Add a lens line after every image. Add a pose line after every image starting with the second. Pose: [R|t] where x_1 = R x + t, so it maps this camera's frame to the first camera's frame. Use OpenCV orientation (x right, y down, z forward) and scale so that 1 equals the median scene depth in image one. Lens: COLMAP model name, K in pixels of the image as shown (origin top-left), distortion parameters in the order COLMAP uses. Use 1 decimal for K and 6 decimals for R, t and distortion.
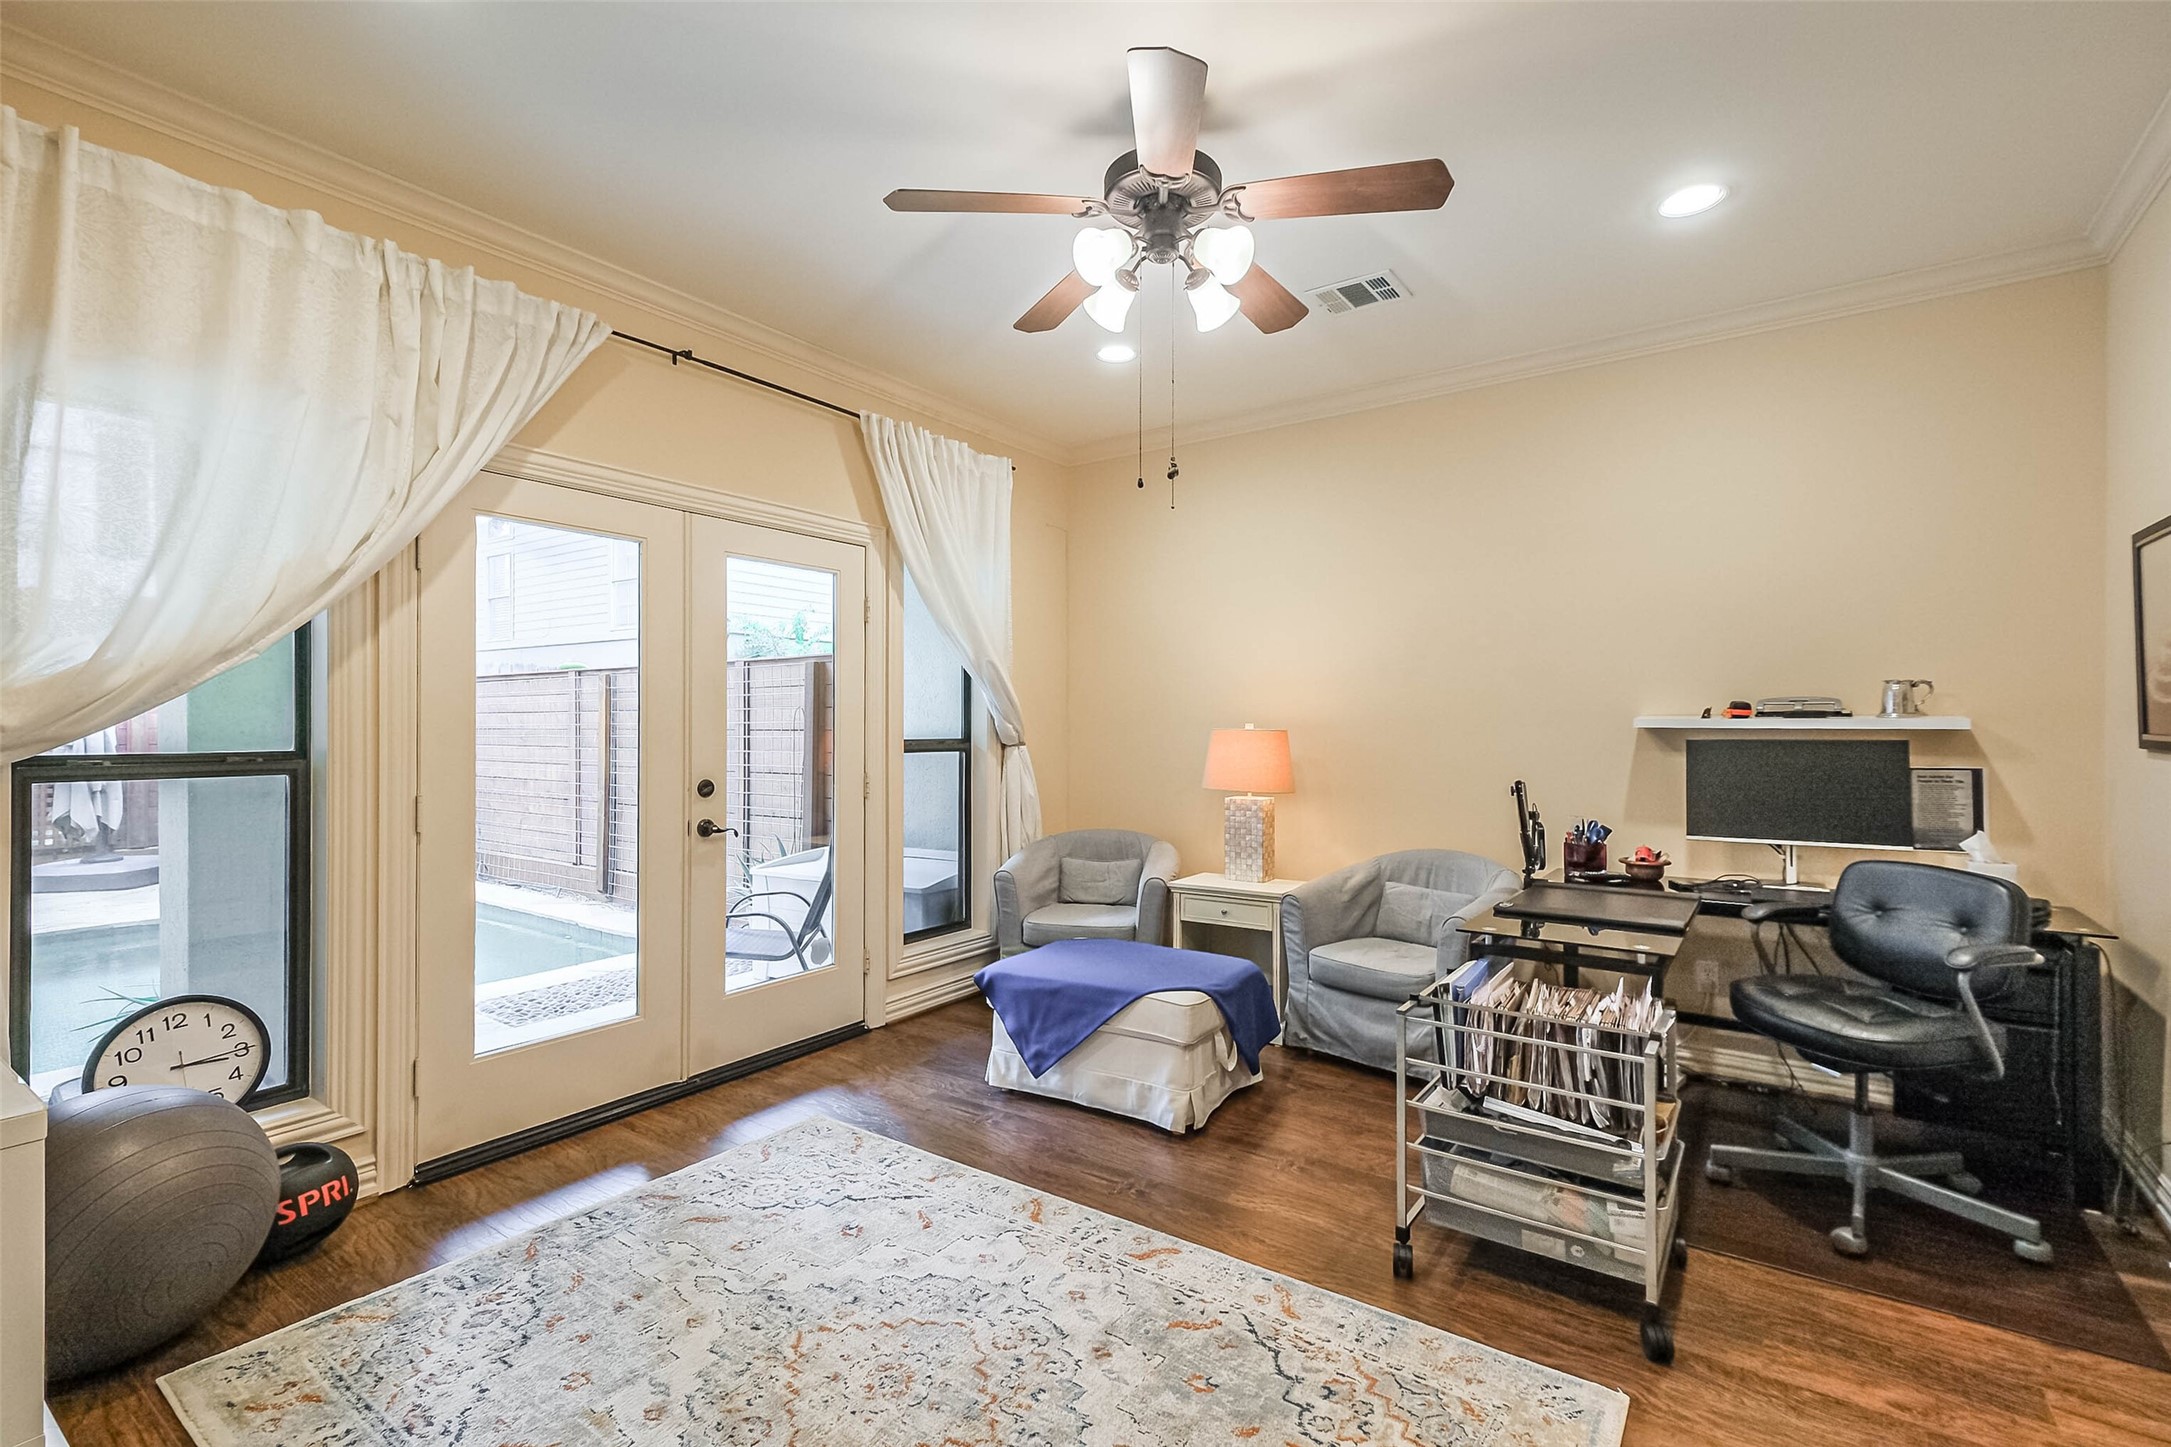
lens RADIAL K [[963.1, 0, 1091.6], [0, 963.1, 722.7], [0, 0, 1]] dist [0.019664, -0.000348]
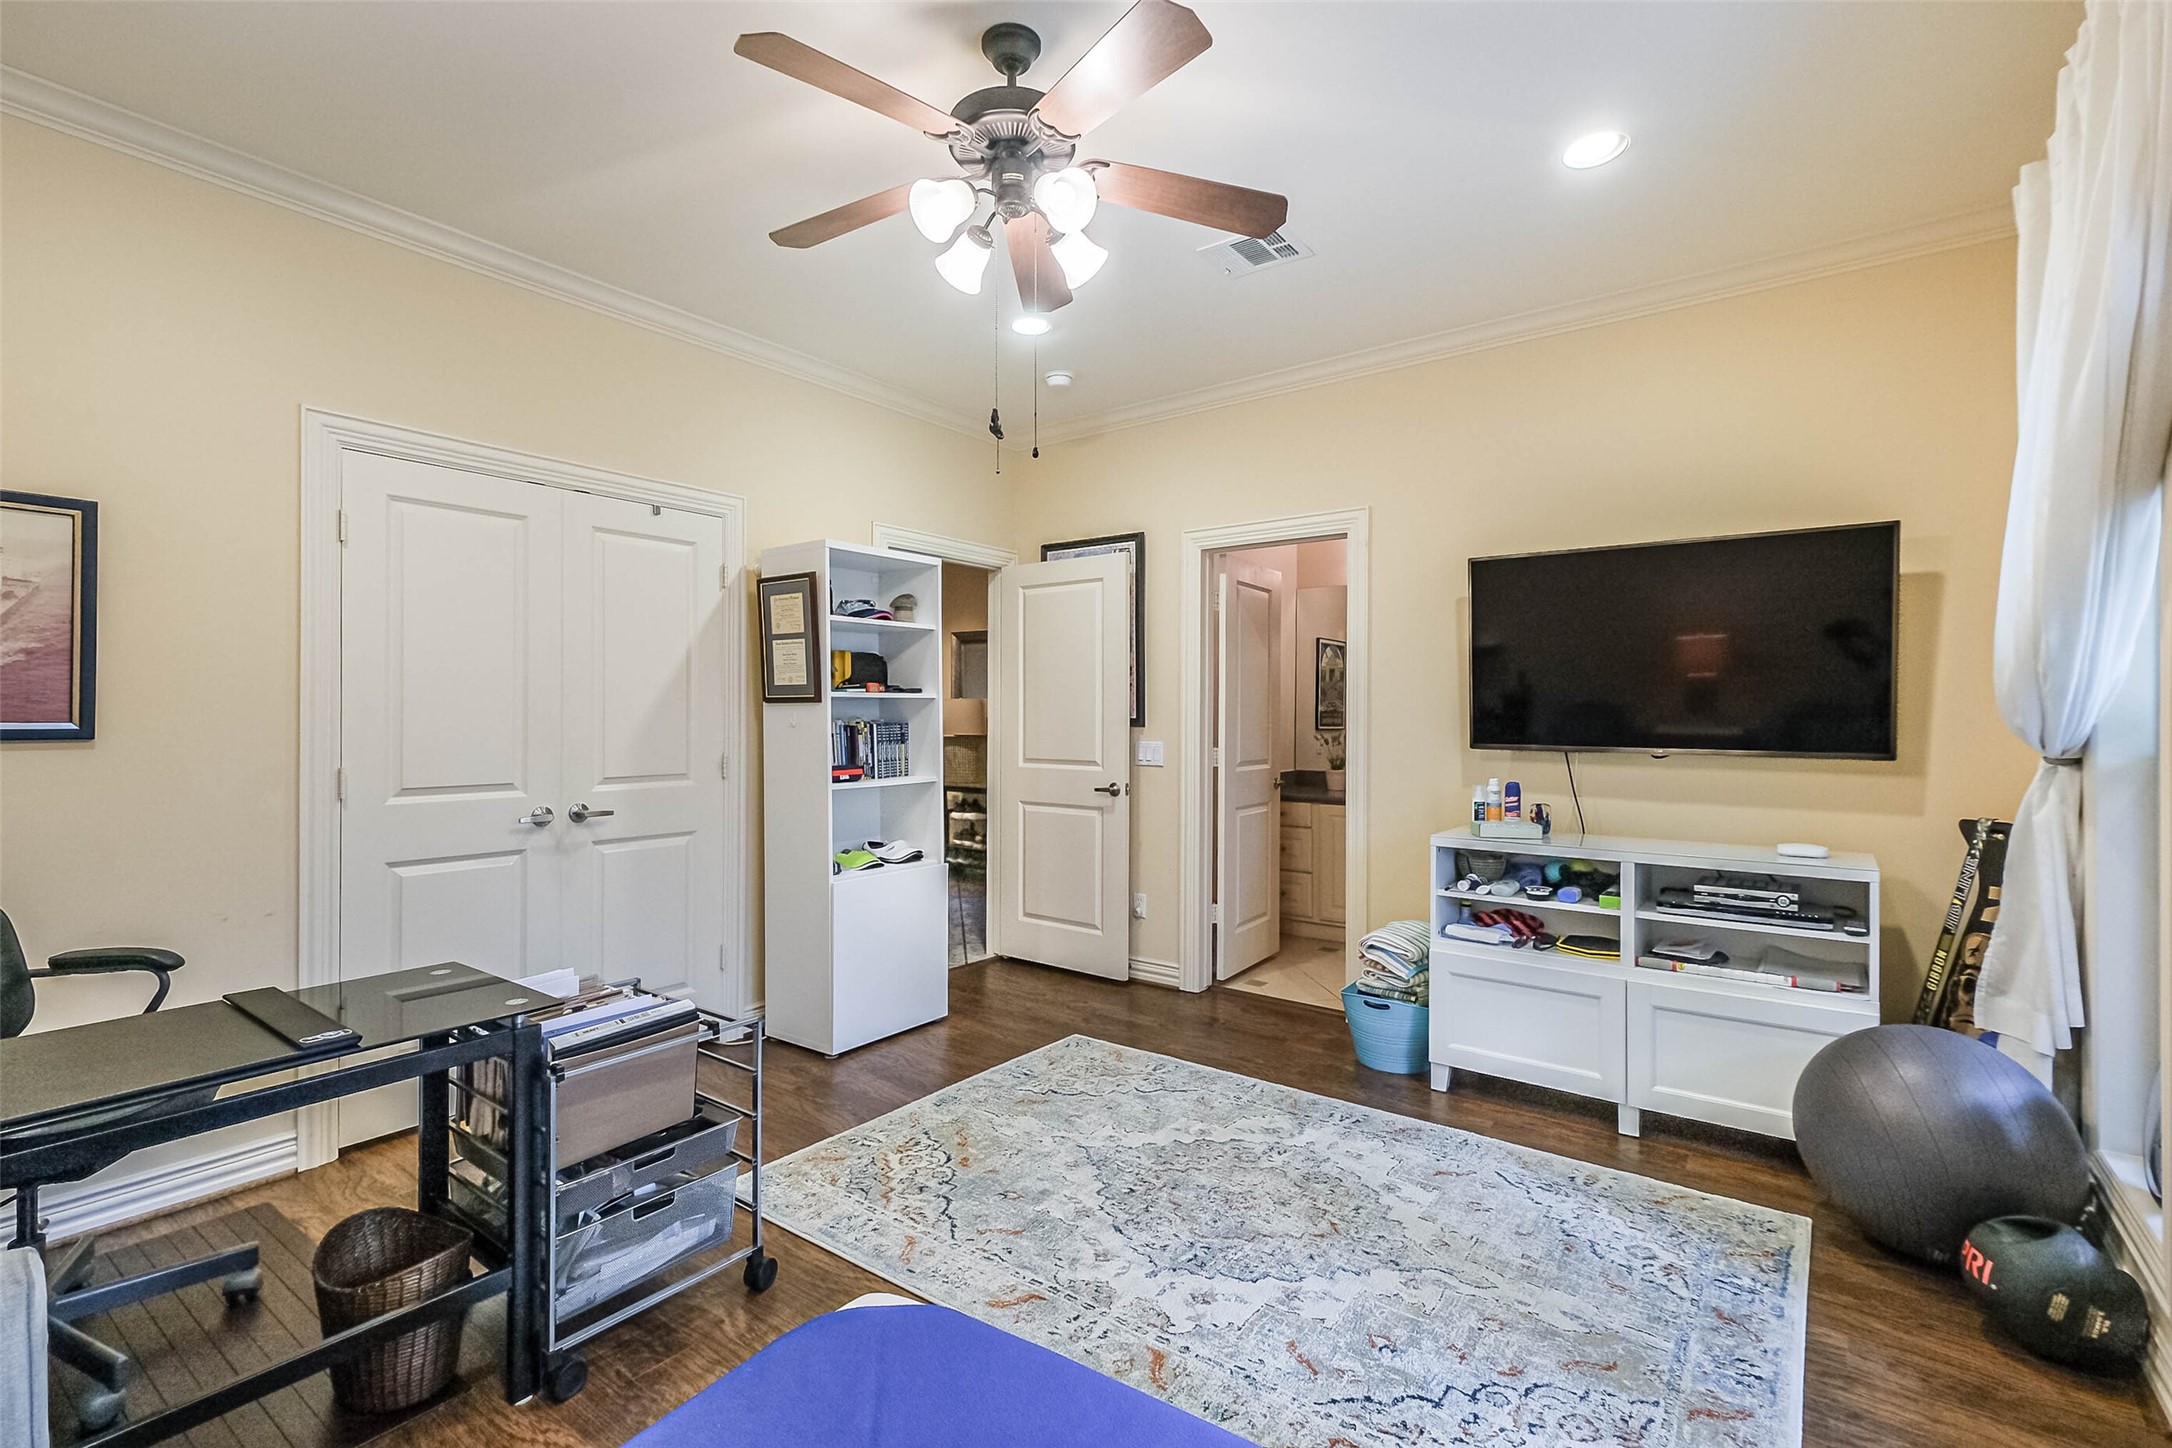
lens RADIAL K [[963.5, 0, 1084.9], [0, 963.5, 717.9], [0, 0, 1]] dist [0.019664, -0.000348]
pose [[-0.999735, -0.001401, 0.022979, -0.019778], [-0.001341, 0.999996, 0.002611, 0.004442], [-0.022982, 0.002580, -0.999733, 2.094455]]
